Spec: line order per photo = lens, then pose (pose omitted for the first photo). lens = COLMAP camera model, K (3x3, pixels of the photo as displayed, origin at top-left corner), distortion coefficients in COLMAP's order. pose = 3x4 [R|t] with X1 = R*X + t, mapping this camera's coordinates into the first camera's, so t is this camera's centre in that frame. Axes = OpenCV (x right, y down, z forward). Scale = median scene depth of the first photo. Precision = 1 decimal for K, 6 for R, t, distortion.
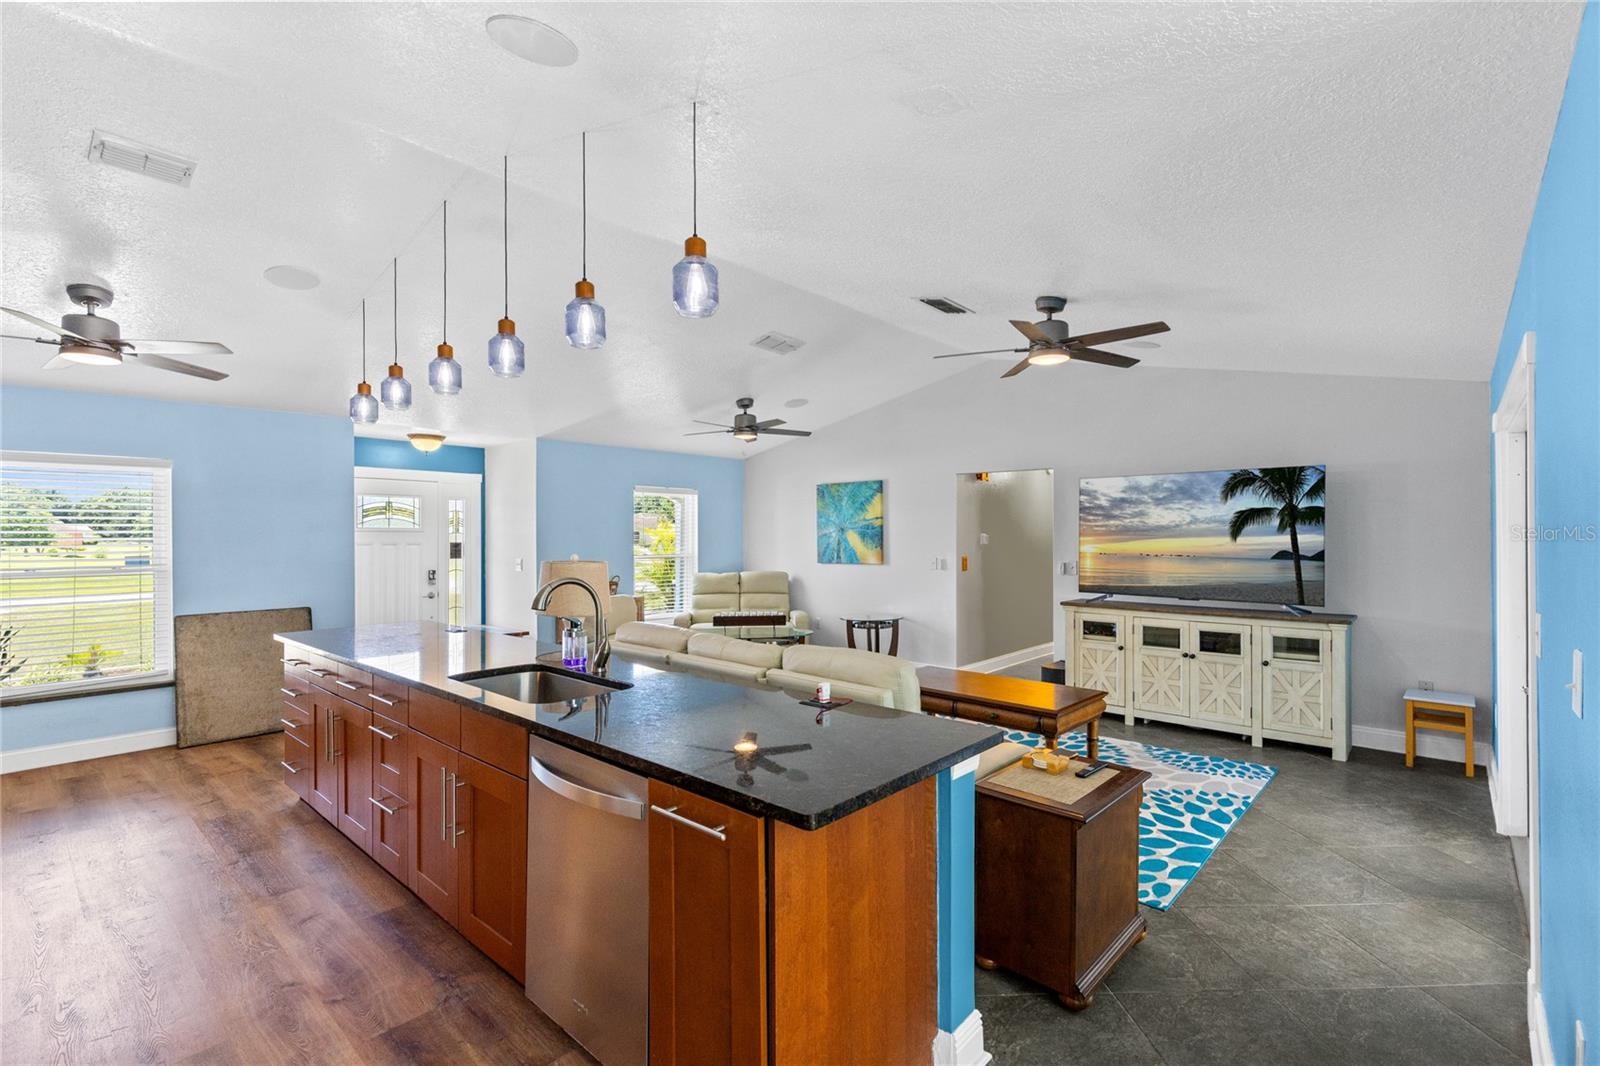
lens RADIAL K [[713.3, 0, 796.8], [0, 713.3, 530.7], [0, 0, 1]] dist [0.000691, -0.000390]
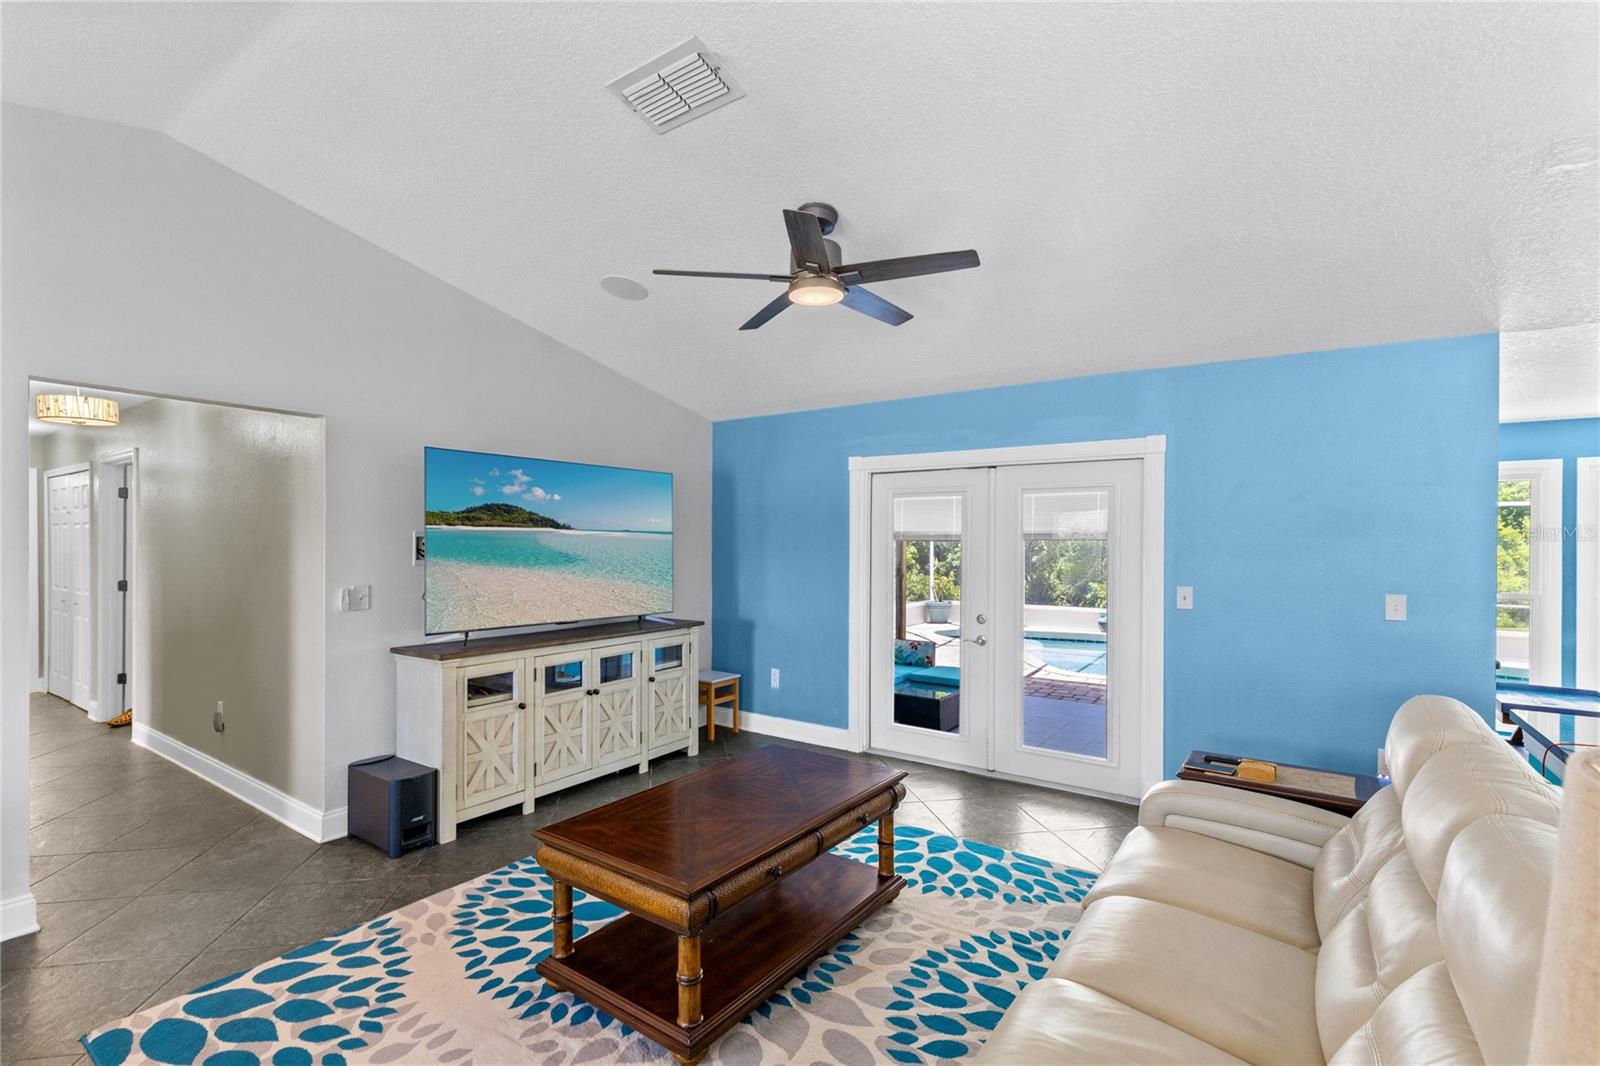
lens RADIAL K [[724.0, 0, 798.3], [0, 724.0, 545.1], [0, 0, 1]] dist [0.005201, 0.000300]
pose [[-0.136457, -0.003909, 0.990638, -0.287234], [-0.012564, 0.999919, 0.002215, 0.005051], [-0.990566, -0.012144, -0.136495, 0.881942]]
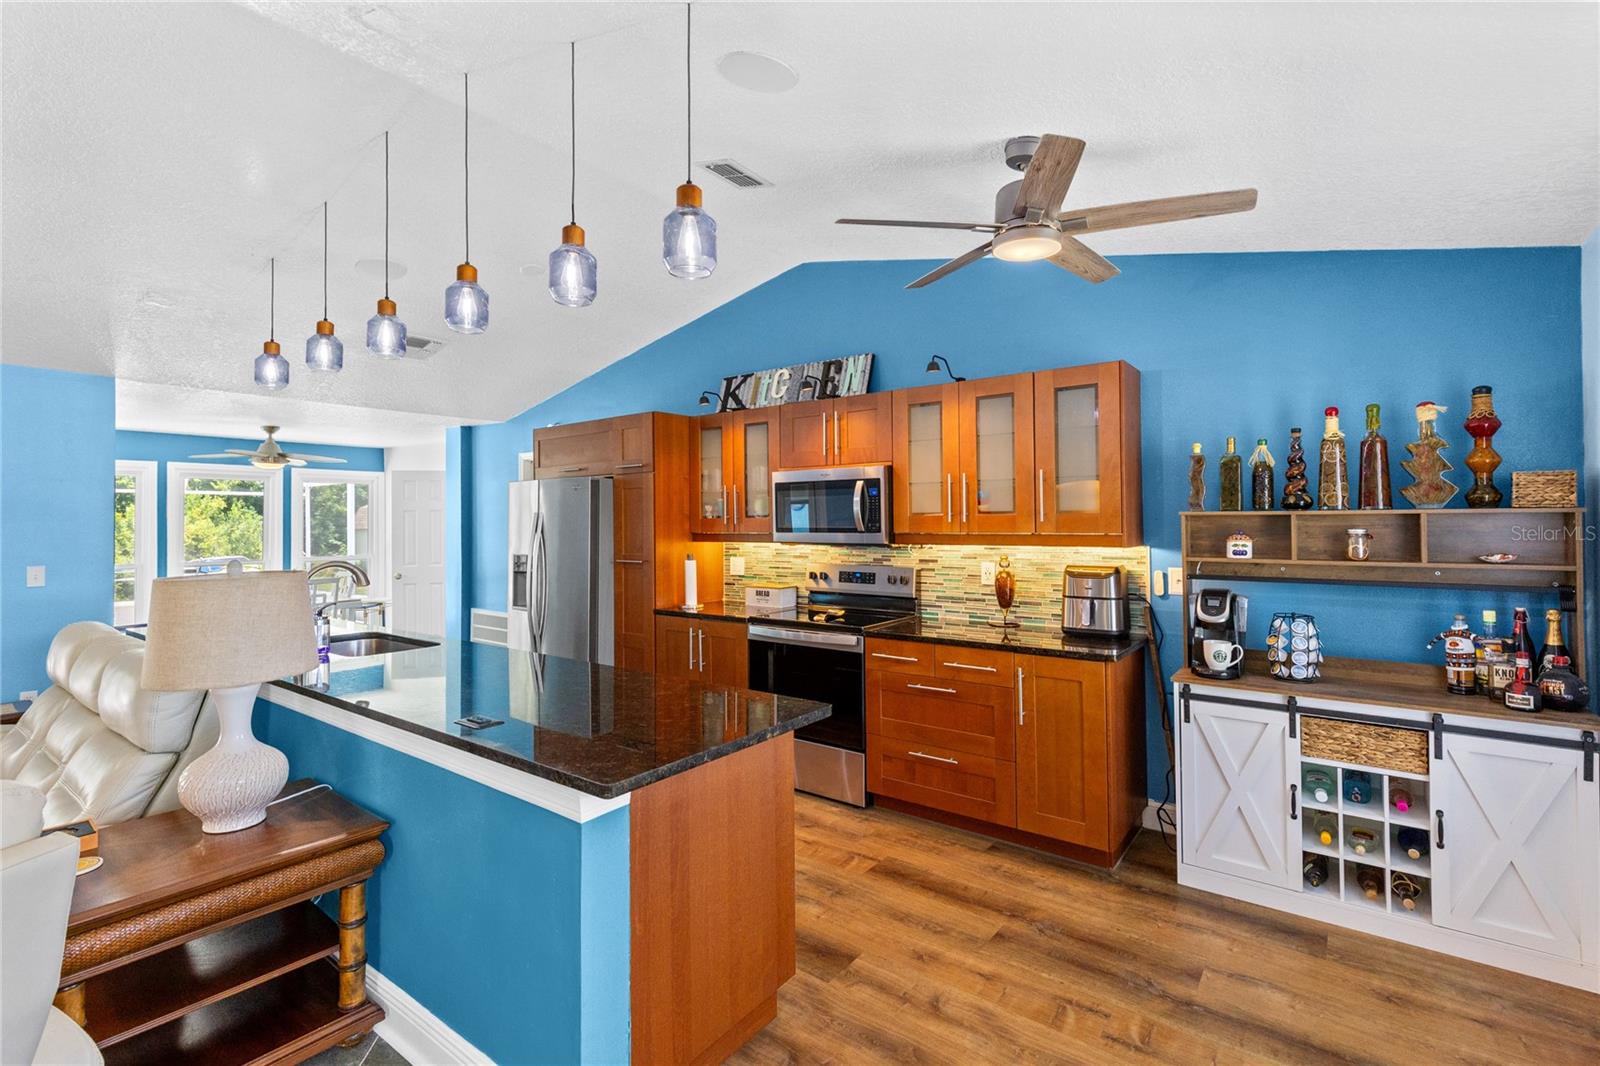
lens RADIAL K [[734.4, 0, 797.2], [0, 734.4, 508.0], [0, 0, 1]] dist [0.004655, -0.000105]
pose [[-0.996136, 0.008395, -0.087423, -0.502842], [0.010683, 0.999612, -0.025737, 0.009311], [0.087173, -0.026572, -0.995839, 1.172592]]
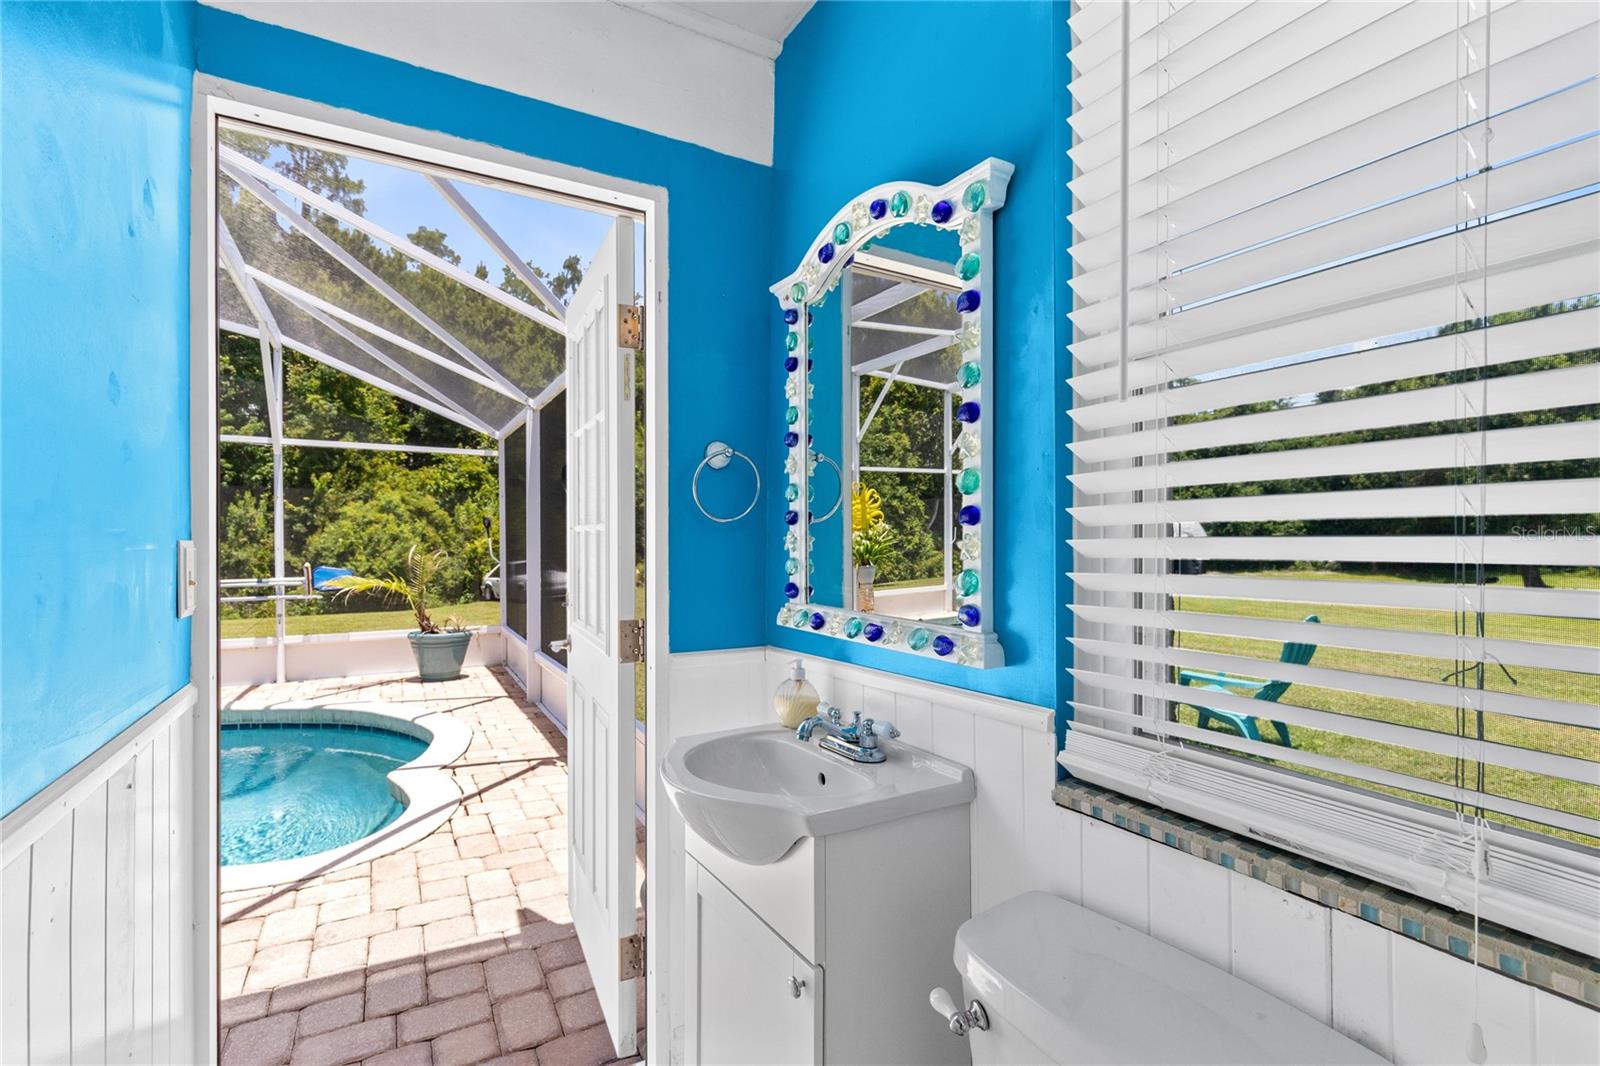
lens RADIAL K [[731.9, 0, 800.0], [0, 731.9, 533.0], [0, 0, 1]] dist [0.003315, 0.000243]
pose [[-0.952108, 0.000813, 0.305760, 0.030443], [-0.002120, 0.999955, -0.009261, 0.045278], [-0.305753, -0.009466, -0.952064, -0.466731]]
